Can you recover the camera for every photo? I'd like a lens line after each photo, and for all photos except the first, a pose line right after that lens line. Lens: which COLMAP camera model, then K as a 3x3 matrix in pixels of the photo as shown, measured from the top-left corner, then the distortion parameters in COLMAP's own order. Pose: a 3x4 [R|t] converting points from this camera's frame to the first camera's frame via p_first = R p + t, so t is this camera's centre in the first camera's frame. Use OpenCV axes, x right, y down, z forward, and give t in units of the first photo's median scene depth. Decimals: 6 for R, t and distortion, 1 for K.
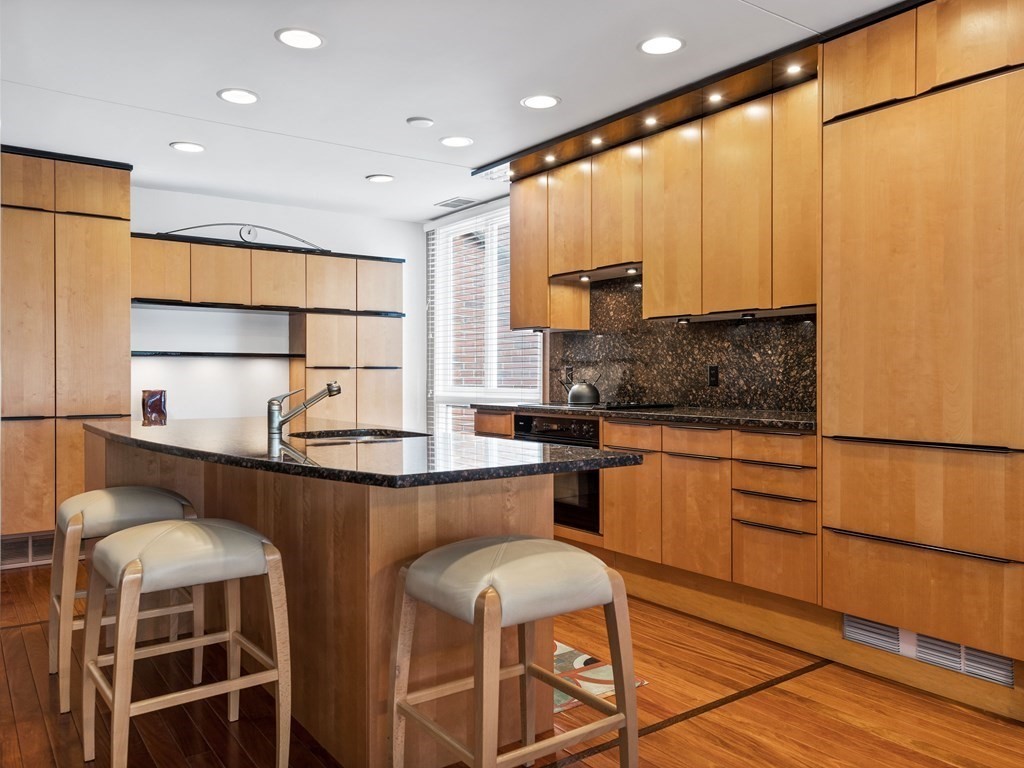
lens RADIAL K [[762.9, 0, 511.1], [0, 762.9, 382.4], [0, 0, 1]] dist [0.003215, 0.000743]
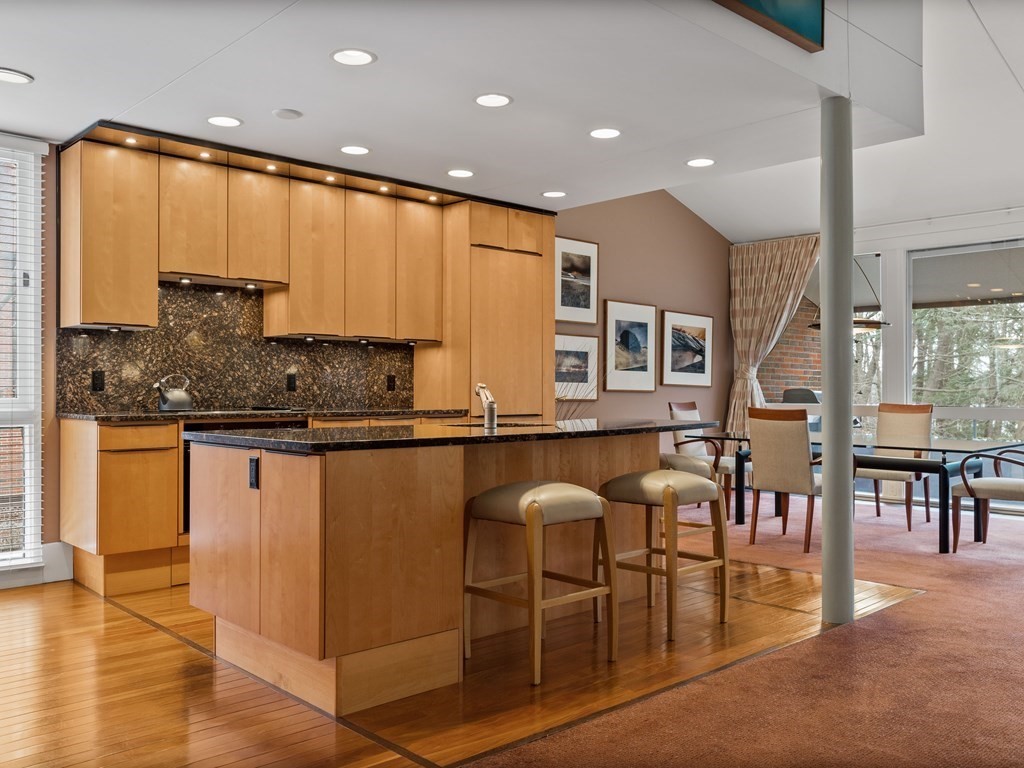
lens RADIAL K [[881.6, 0, 523.2], [0, 881.6, 385.2], [0, 0, 1]] dist [-0.010630, 0.088331]
pose [[-0.121812, 0.007878, 0.992522, -1.208639], [0.008393, 0.999941, -0.006907, 0.008461], [-0.992518, 0.007489, -0.121871, 0.812264]]
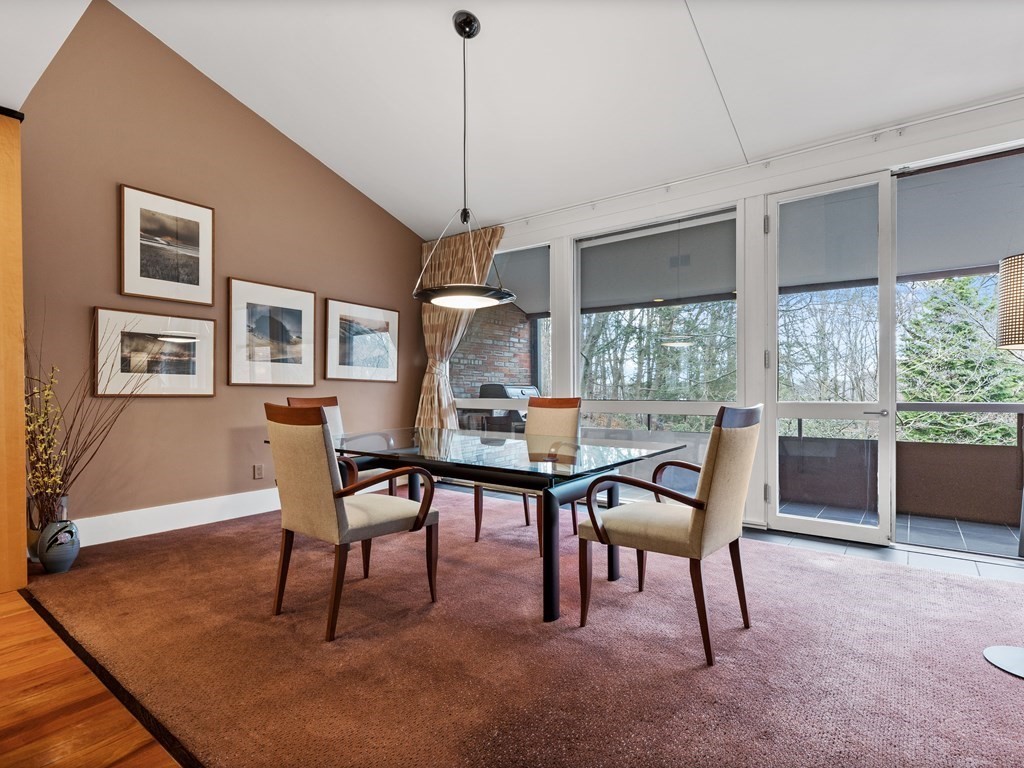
lens RADIAL K [[528.5, 0, 504.2], [0, 528.5, 392.5], [0, 0, 1]] dist [0.022002, 0.001048]
pose [[-0.266054, 0.001425, 0.963957, -0.396283], [0.012618, 0.999918, 0.002004, 0.028834], [-0.963876, 0.012696, -0.266050, 0.155739]]
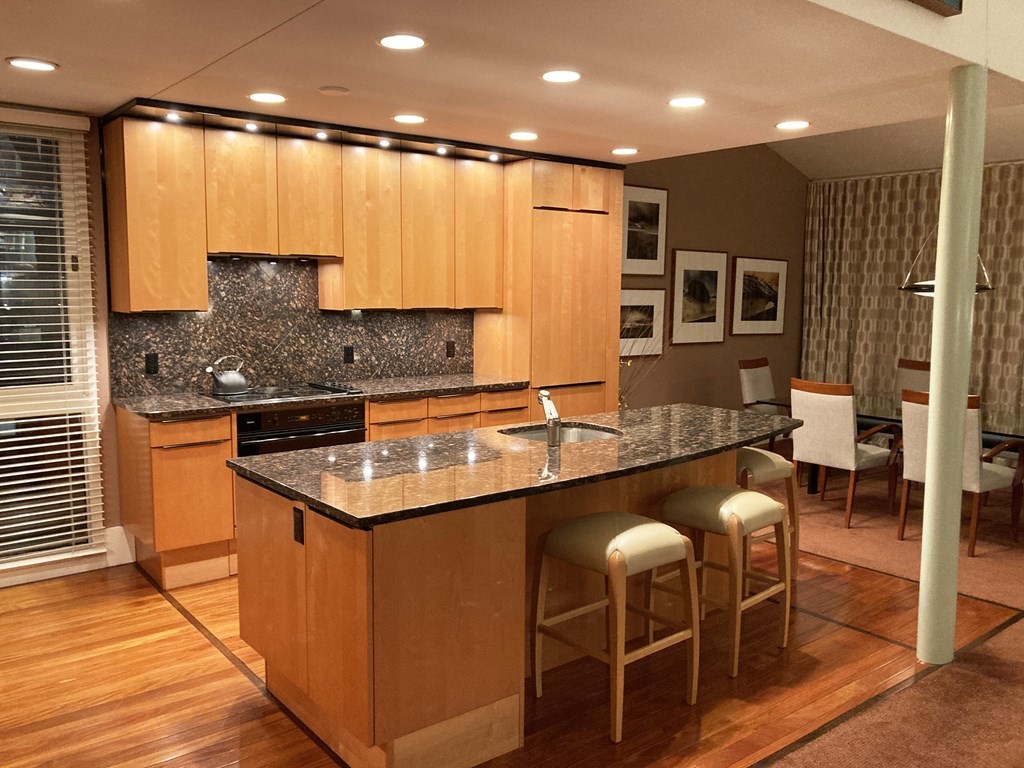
lens RADIAL K [[848.9, 0, 511.2], [0, 848.9, 374.2], [0, 0, 1]] dist [0.051361, -0.038645]
pose [[-0.039913, -0.099532, 0.994234, -1.091303], [0.003947, 0.995003, 0.099767, -0.111831], [-0.999195, 0.007906, -0.039321, 0.807547]]
